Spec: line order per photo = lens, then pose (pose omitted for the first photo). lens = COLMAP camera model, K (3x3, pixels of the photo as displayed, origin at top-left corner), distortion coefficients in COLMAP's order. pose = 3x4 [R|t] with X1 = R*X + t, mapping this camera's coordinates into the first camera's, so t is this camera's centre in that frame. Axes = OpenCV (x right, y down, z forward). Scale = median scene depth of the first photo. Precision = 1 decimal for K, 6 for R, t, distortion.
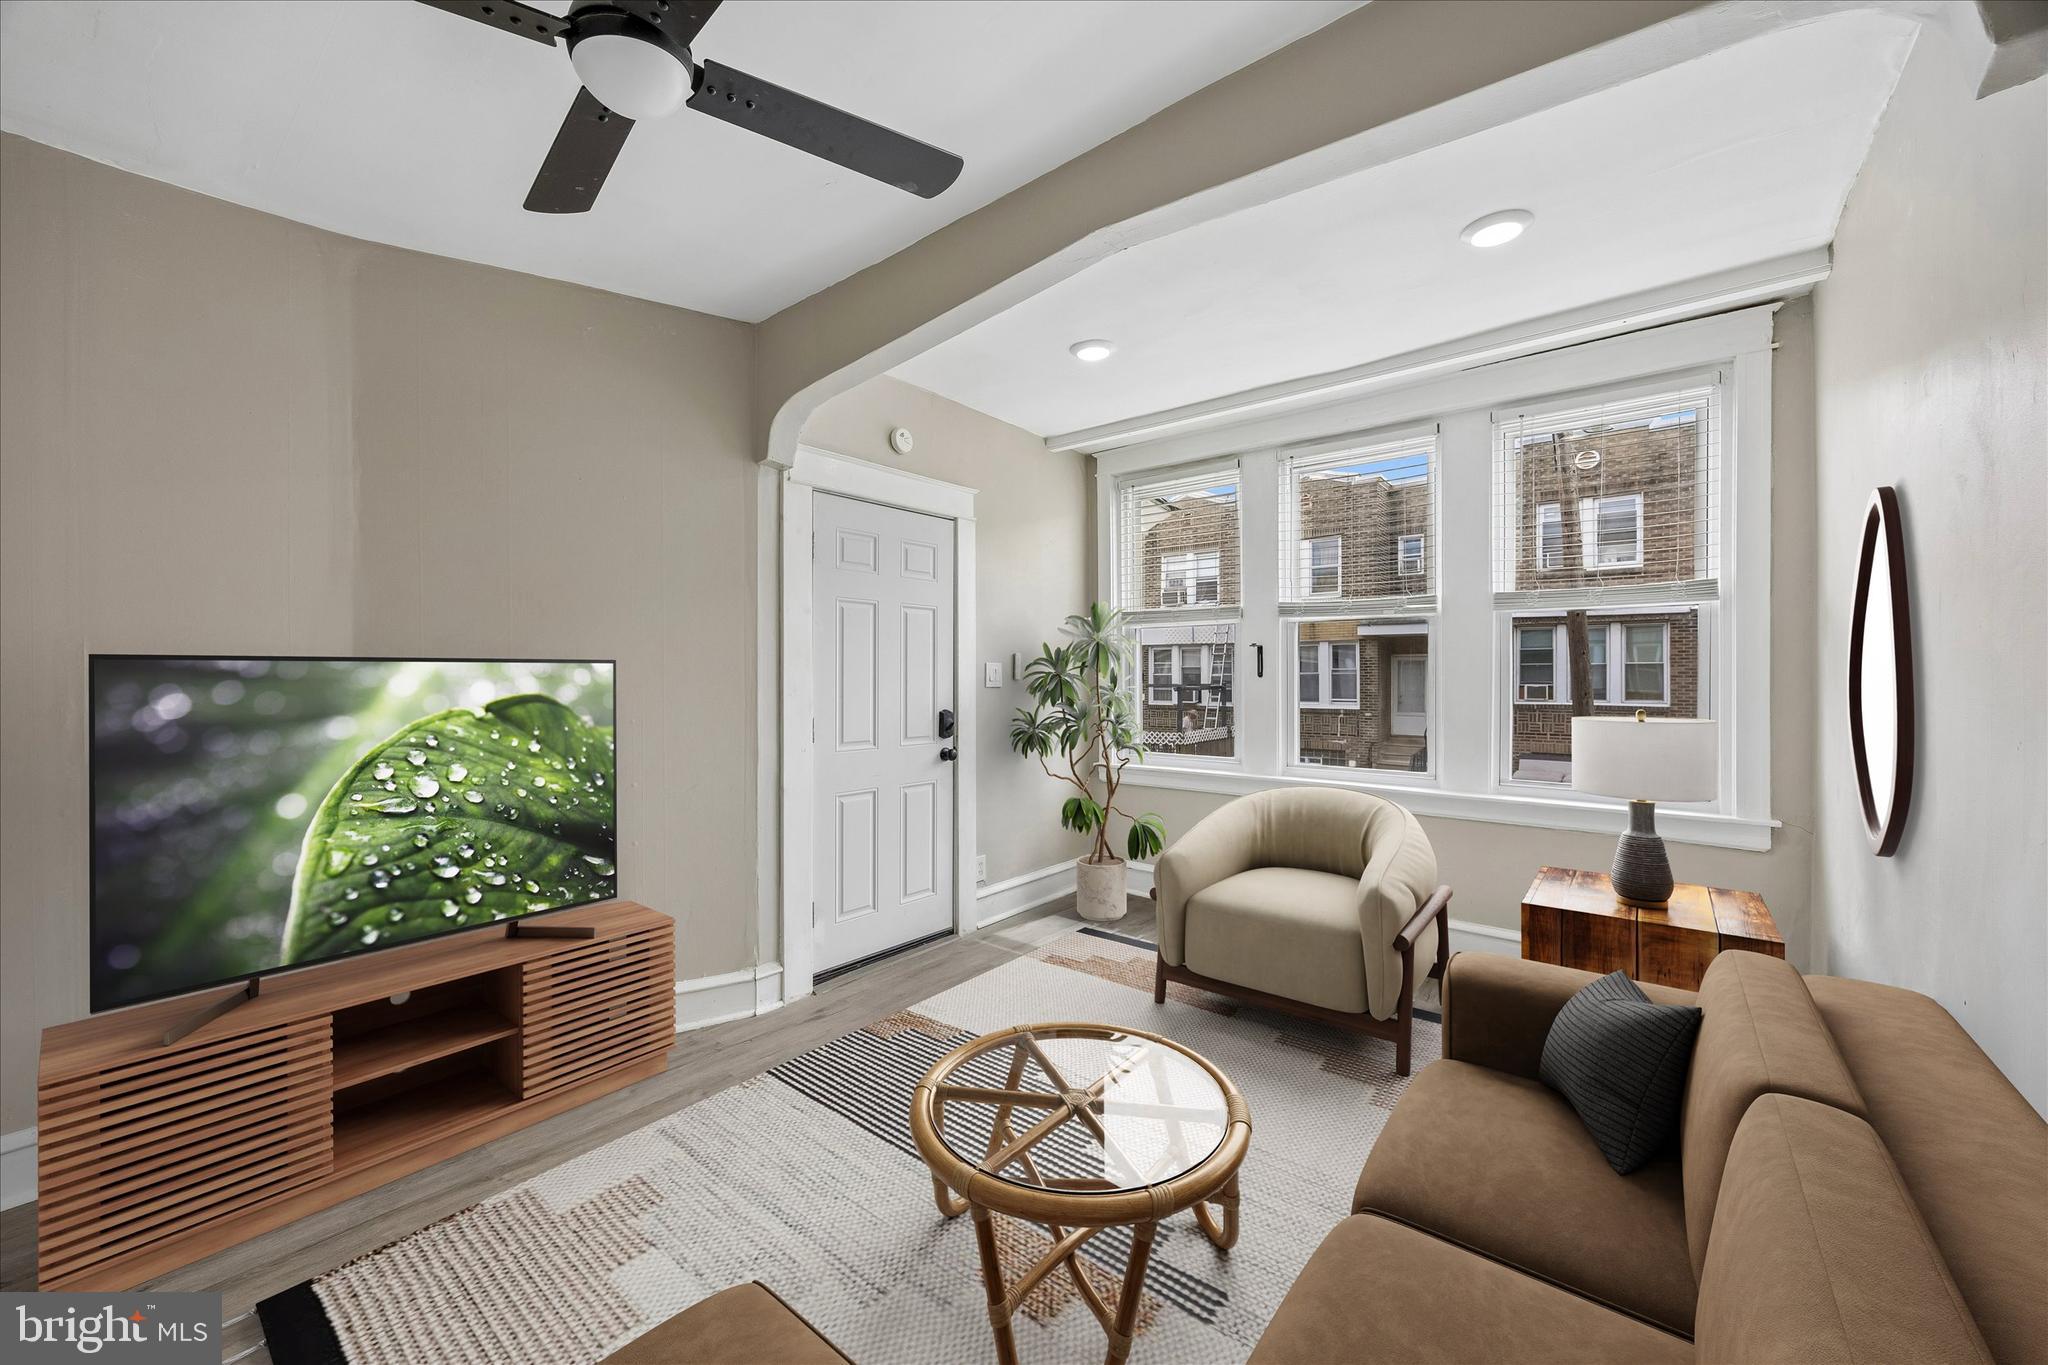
lens RADIAL K [[784.7, 0, 1018.0], [0, 784.7, 675.4], [0, 0, 1]] dist [-0.002273, 0.000130]
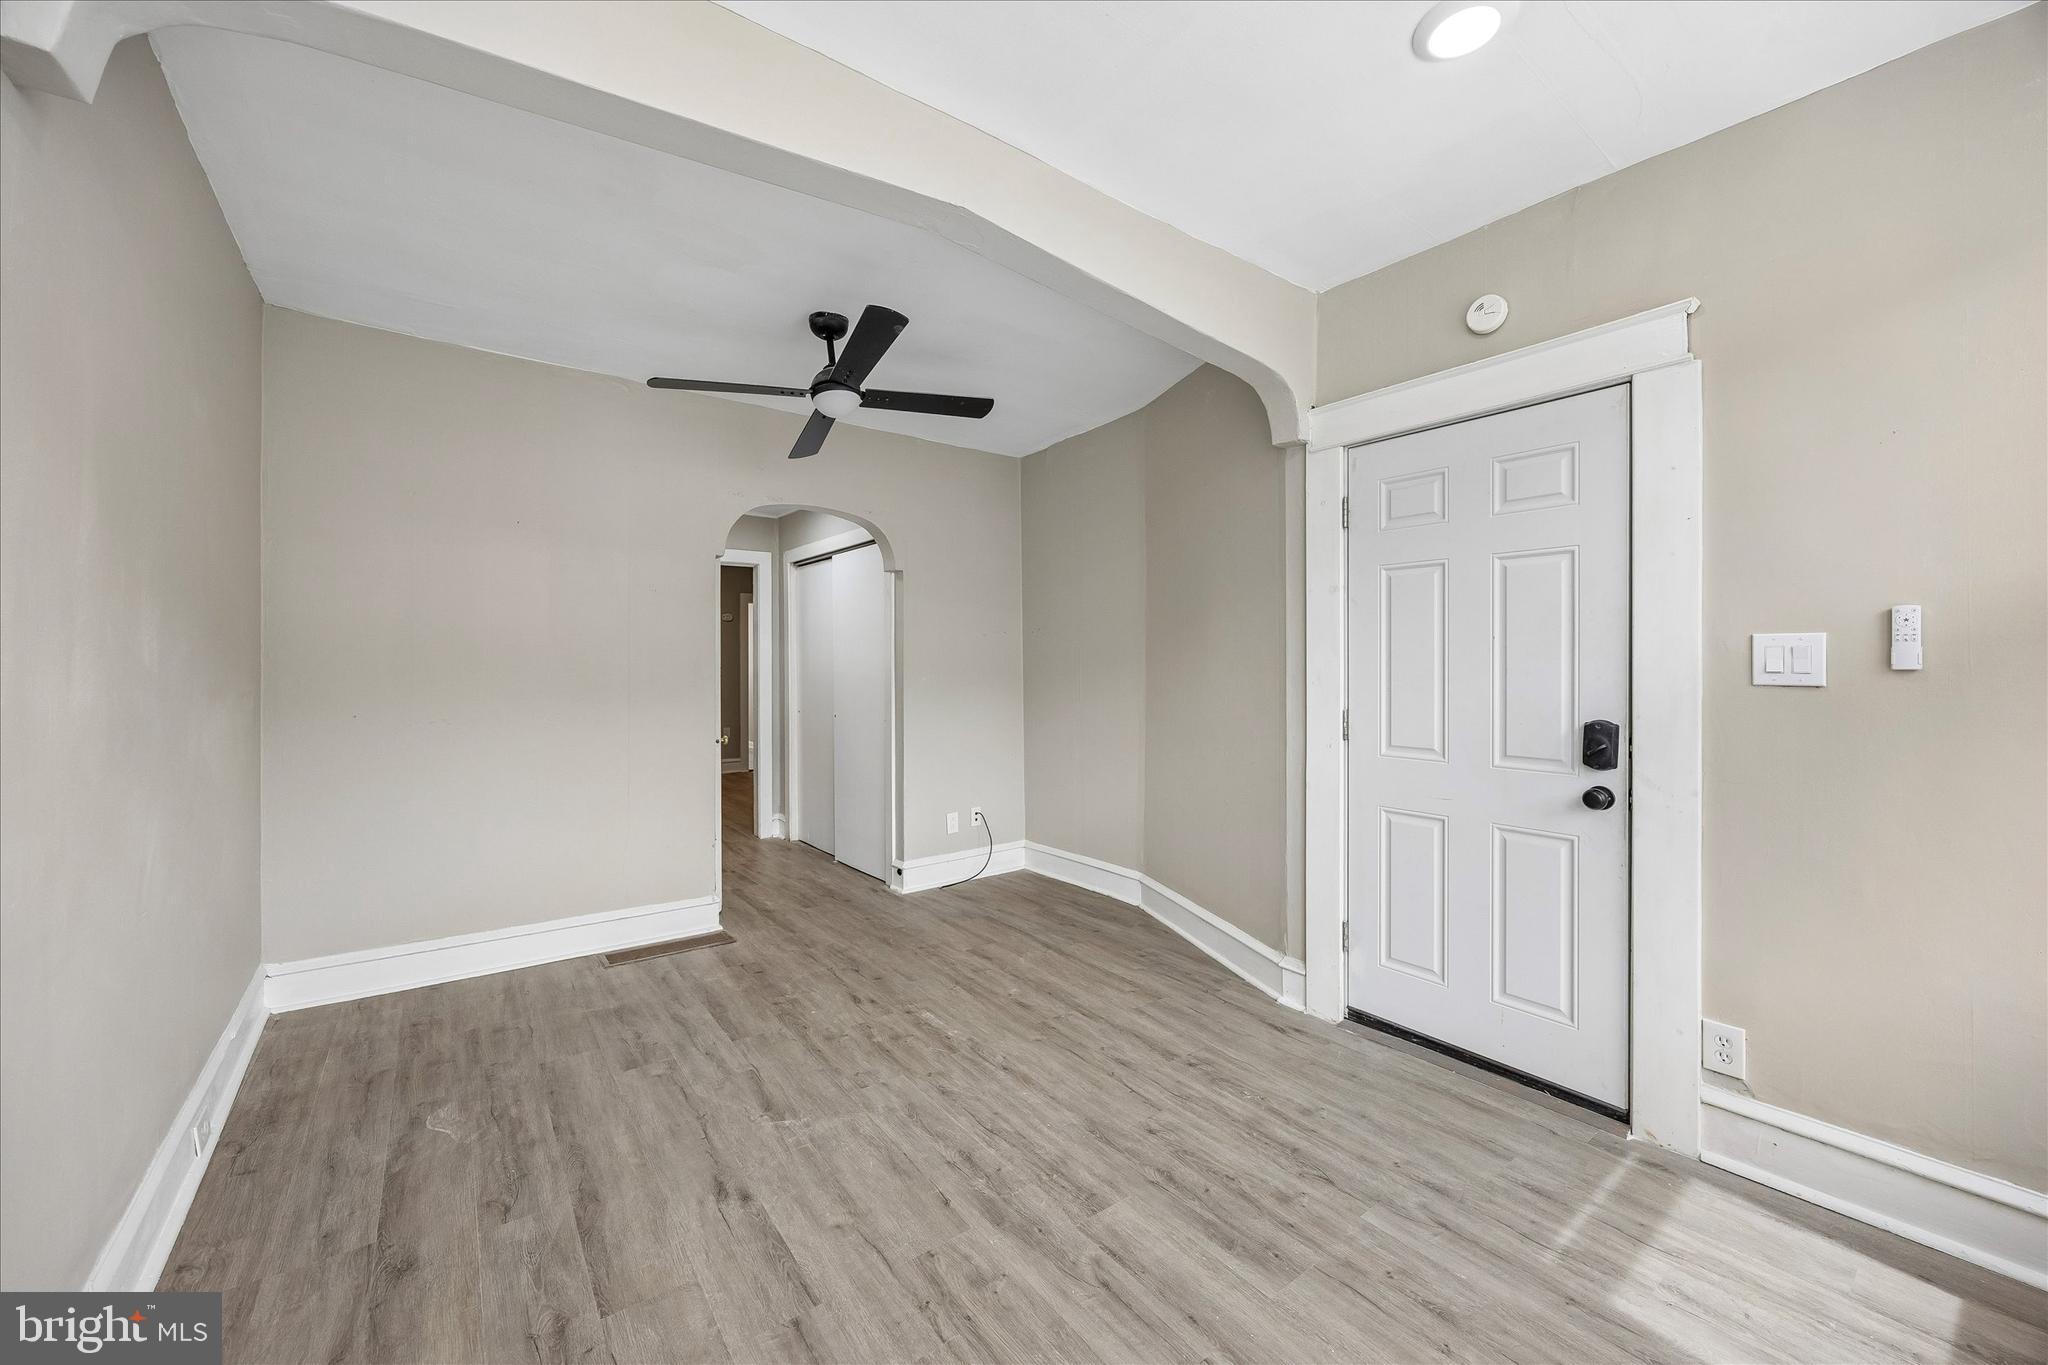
lens RADIAL K [[796.3, 0, 1020.6], [0, 796.3, 663.9], [0, 0, 1]] dist [-0.001953, 0.000122]
pose [[-0.237849, 0.001382, -0.971301, 0.616099], [0.003996, 0.999992, 0.000445, 0.000213], [0.971294, -0.003775, -0.237853, 0.776500]]
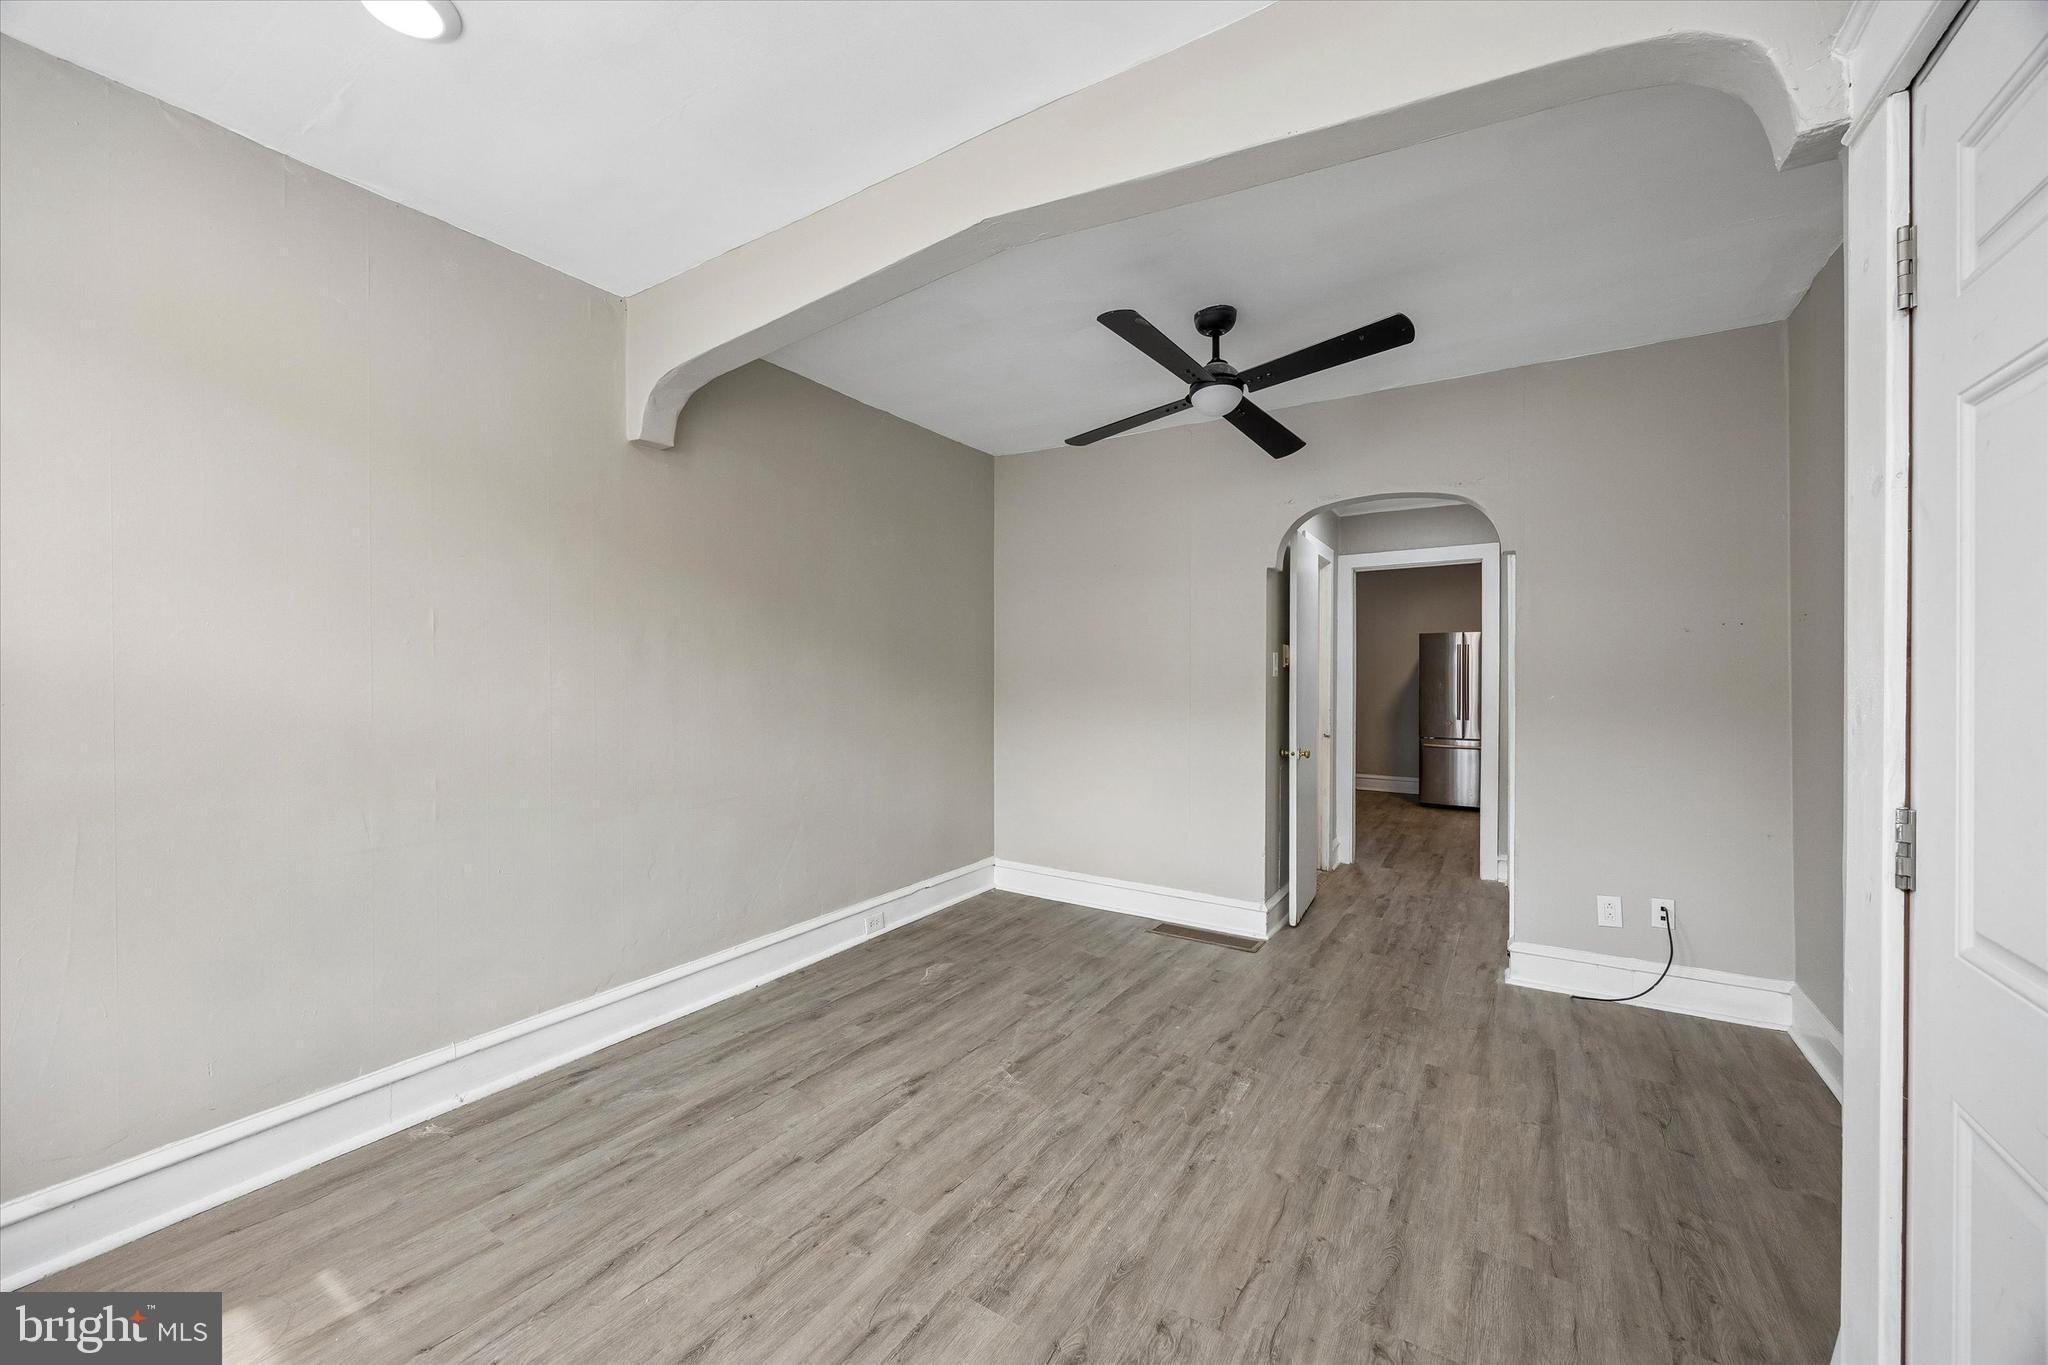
lens RADIAL K [[777.8, 0, 998.4], [0, 777.8, 682.5], [0, 0, 1]] dist [-0.000835, 0.000131]
pose [[-0.994824, 0.004492, -0.101517, 0.122866], [0.003781, 0.999967, 0.007191, -0.001141], [0.101546, 0.006770, -0.994808, 1.151601]]
